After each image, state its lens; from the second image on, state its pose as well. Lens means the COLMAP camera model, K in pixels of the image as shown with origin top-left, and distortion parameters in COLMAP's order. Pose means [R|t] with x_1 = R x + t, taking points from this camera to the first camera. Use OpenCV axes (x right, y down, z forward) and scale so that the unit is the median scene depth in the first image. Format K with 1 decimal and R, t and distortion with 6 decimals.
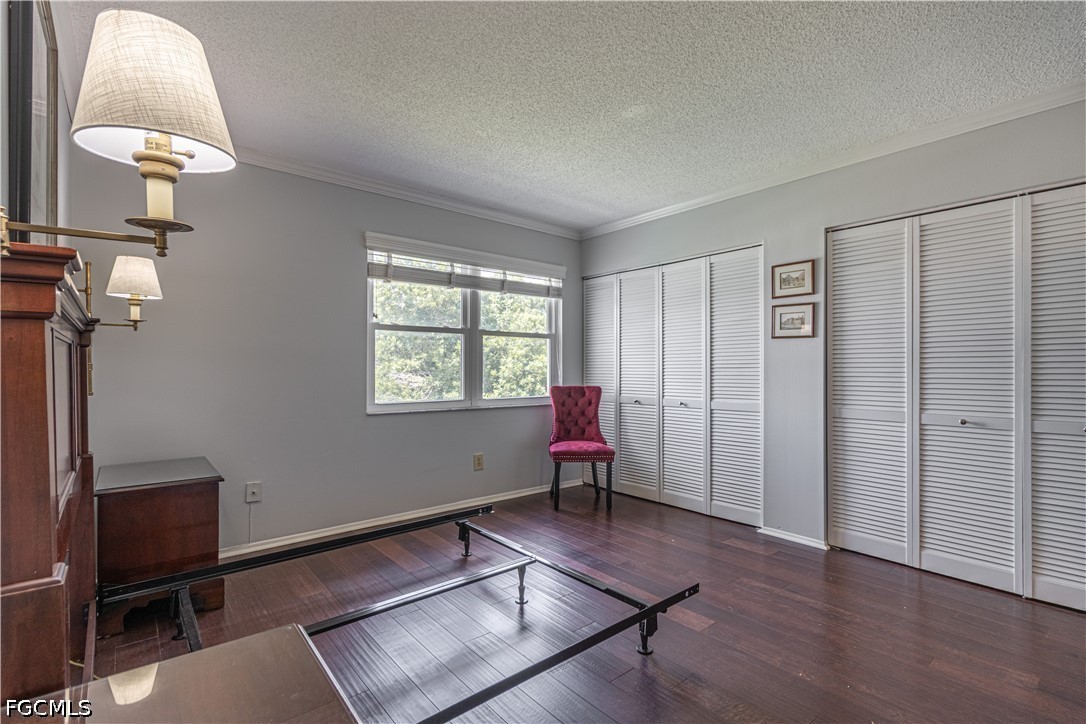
lens RADIAL K [[492.8, 0, 541.5], [0, 492.8, 361.7], [0, 0, 1]] dist [0.003712, -0.000633]
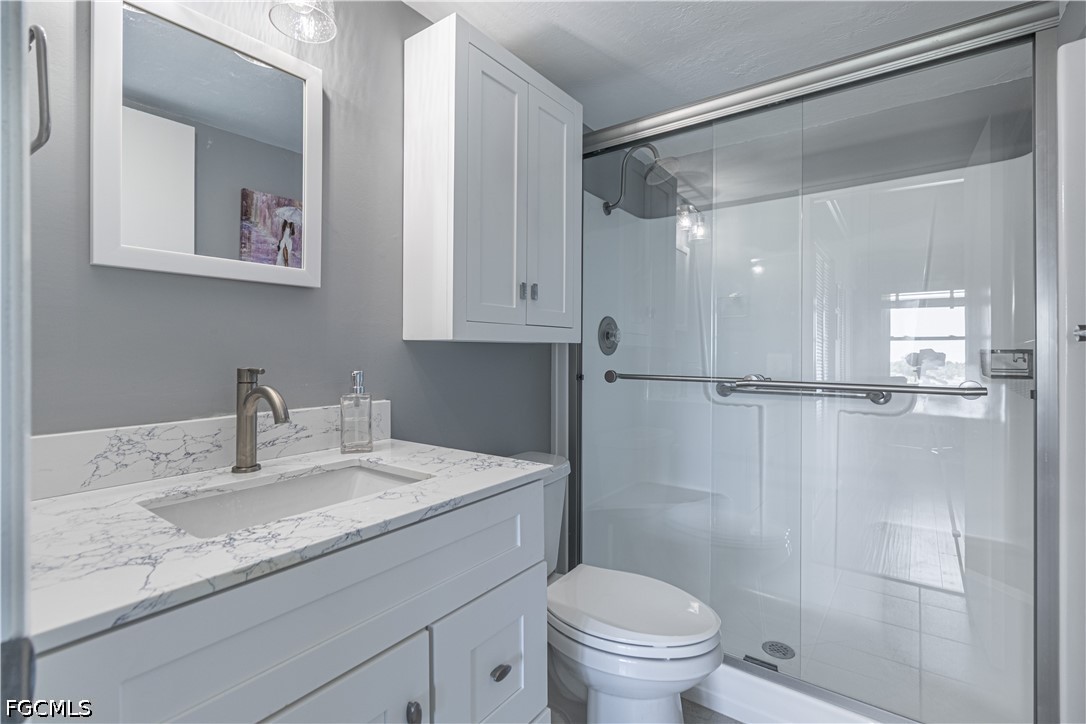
lens RADIAL K [[492.8, 0, 543.1], [0, 492.8, 354.0], [0, 0, 1]] dist [0.003712, -0.000633]
pose [[0.227535, 0.008004, -0.973737, 1.137686], [-0.007526, 0.999951, 0.006461, -0.003466], [0.973741, 0.005858, 0.227585, -0.657423]]
